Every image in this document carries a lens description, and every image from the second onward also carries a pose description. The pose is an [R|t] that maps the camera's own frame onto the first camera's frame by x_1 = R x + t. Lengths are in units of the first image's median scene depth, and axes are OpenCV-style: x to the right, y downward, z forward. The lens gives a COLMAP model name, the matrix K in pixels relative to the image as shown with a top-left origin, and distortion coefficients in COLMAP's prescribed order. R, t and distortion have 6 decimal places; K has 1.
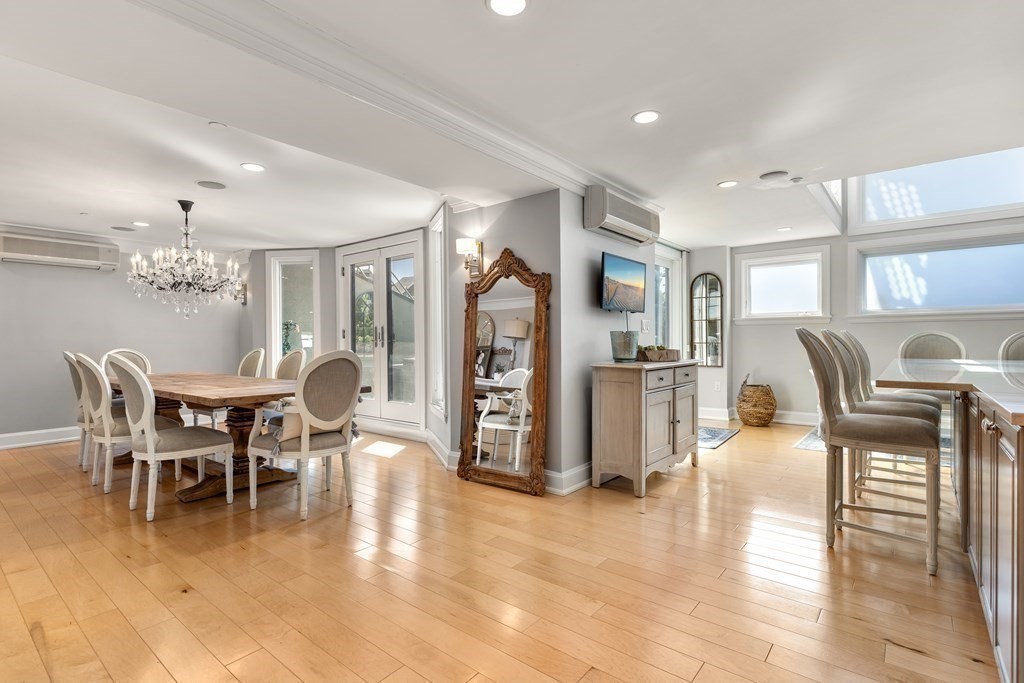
lens RADIAL K [[488.1, 0, 510.5], [0, 488.1, 344.5], [0, 0, 1]] dist [0.003563, 0.000068]
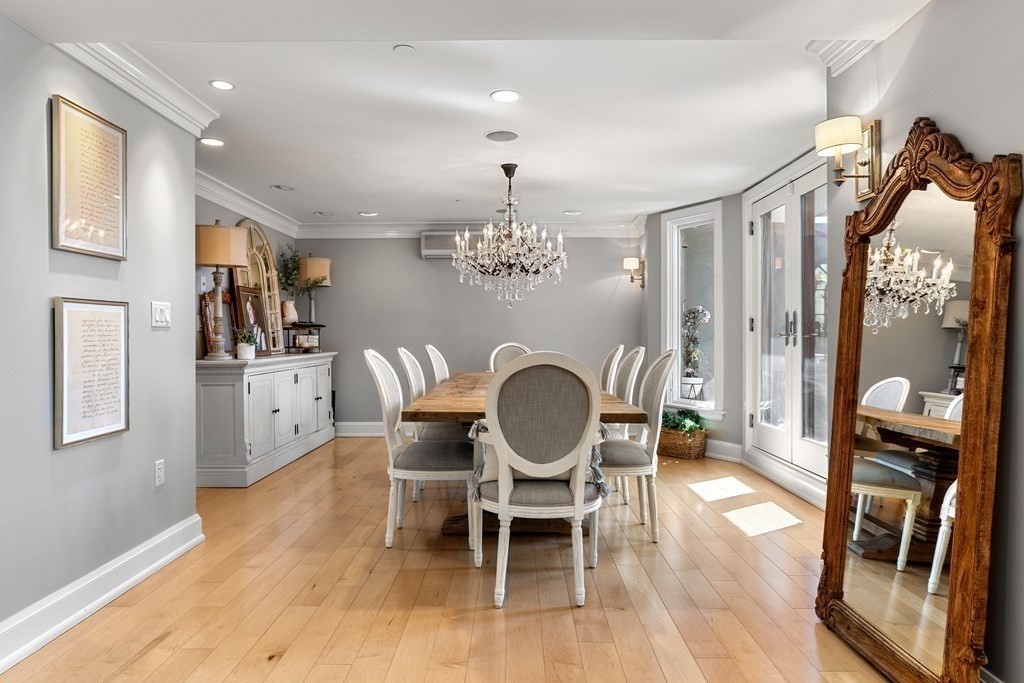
lens RADIAL K [[638.4, 0, 510.5], [0, 638.4, 342.3], [0, 0, 1]] dist [-0.001341, 0.004505]
pose [[0.626205, 0.012412, -0.779560, 0.204657], [-0.008050, 0.999923, 0.009454, -0.005487], [0.779617, 0.000355, 0.626256, 0.379442]]
